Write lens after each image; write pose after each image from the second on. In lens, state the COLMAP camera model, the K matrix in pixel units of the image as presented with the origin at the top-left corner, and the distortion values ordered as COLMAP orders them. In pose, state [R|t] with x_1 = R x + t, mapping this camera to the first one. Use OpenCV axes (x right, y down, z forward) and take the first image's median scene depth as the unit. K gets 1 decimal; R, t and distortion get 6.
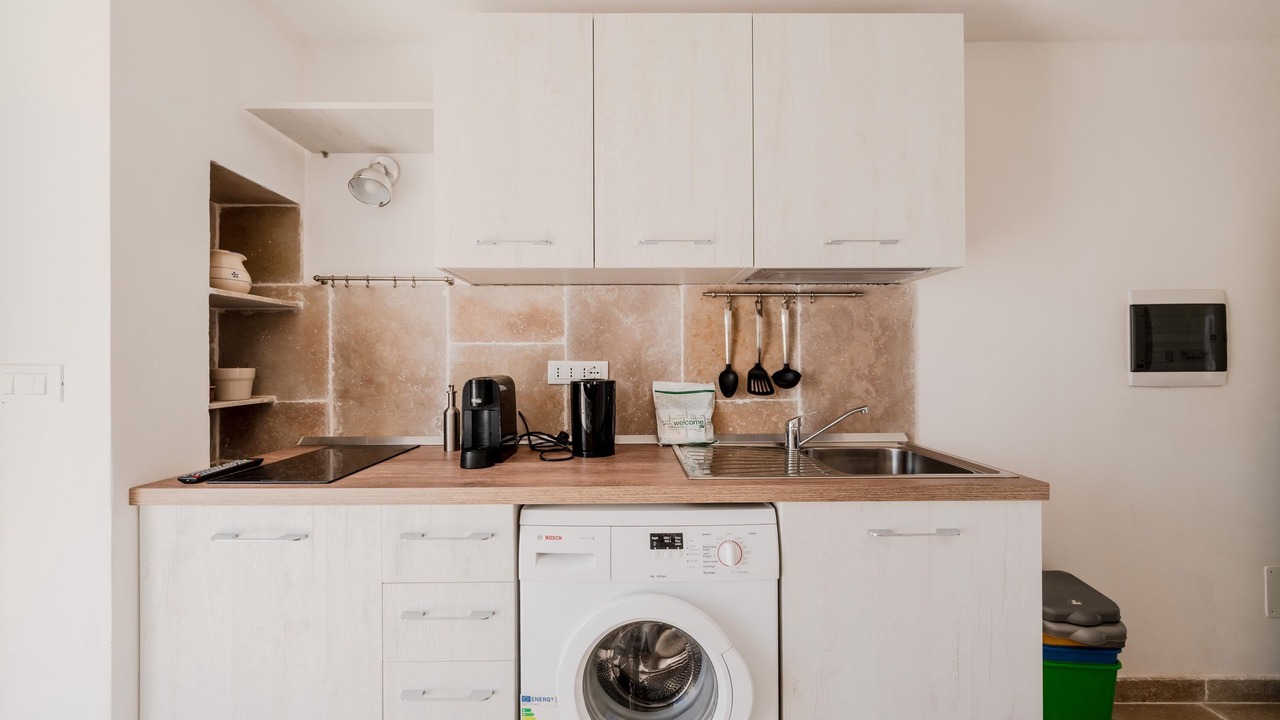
lens RADIAL K [[508.7, 0, 637.4], [0, 508.7, 361.9], [0, 0, 1]] dist [-0.000654, -0.000244]
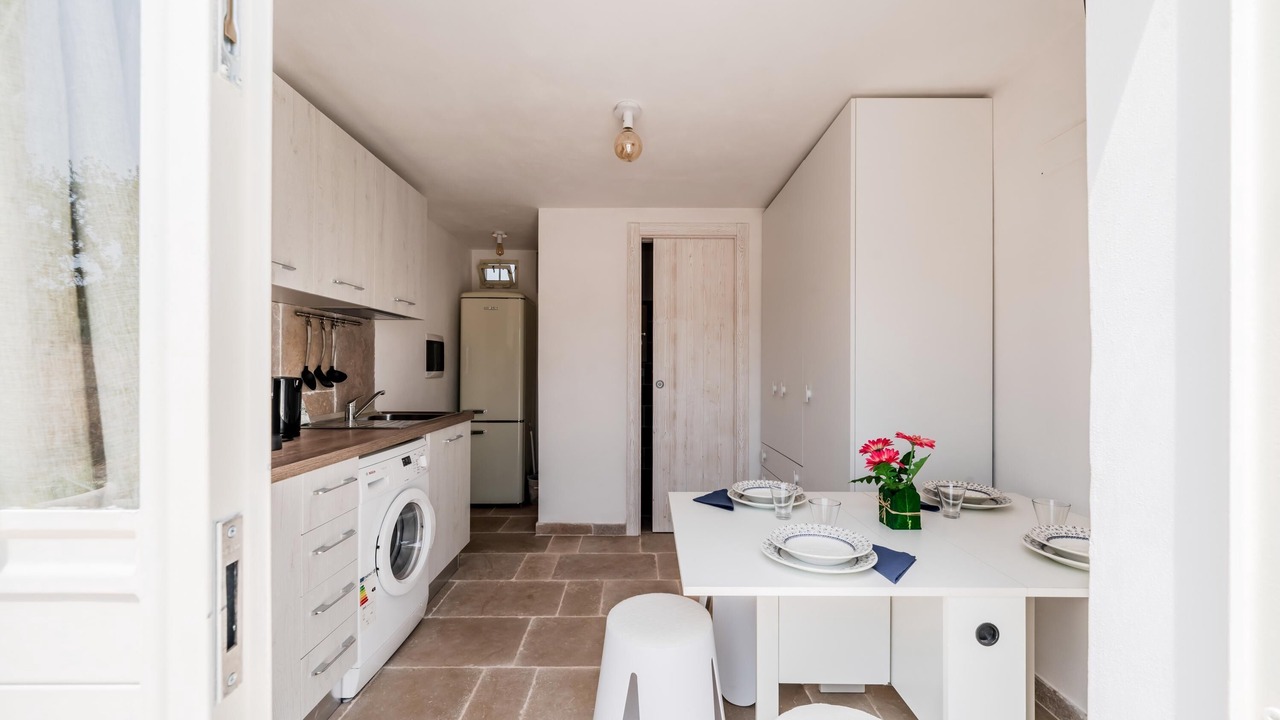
lens RADIAL K [[508.7, 0, 638.4], [0, 508.7, 358.5], [0, 0, 1]] dist [-0.000654, -0.000244]
pose [[-0.011234, 0.024076, 0.999647, -1.205806], [0.000234, 0.999710, -0.024075, 0.017717], [-0.999937, -0.000036, -0.011237, 0.122306]]
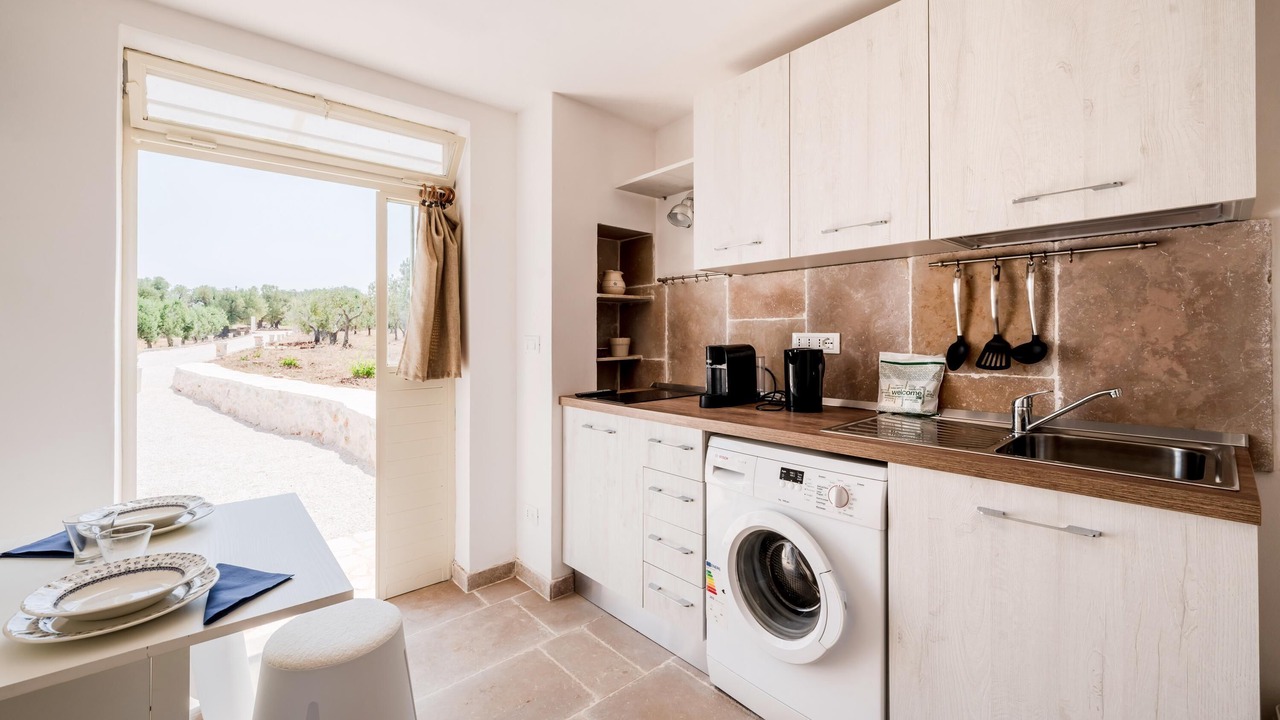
lens RADIAL K [[508.7, 0, 630.5], [0, 508.7, 334.3], [0, 0, 1]] dist [-0.000654, -0.000244]
pose [[0.658871, -0.001799, -0.752254, 0.489488], [0.002959, 0.999996, 0.000200, -0.000330], [0.752250, -0.002358, 0.658873, -0.088805]]
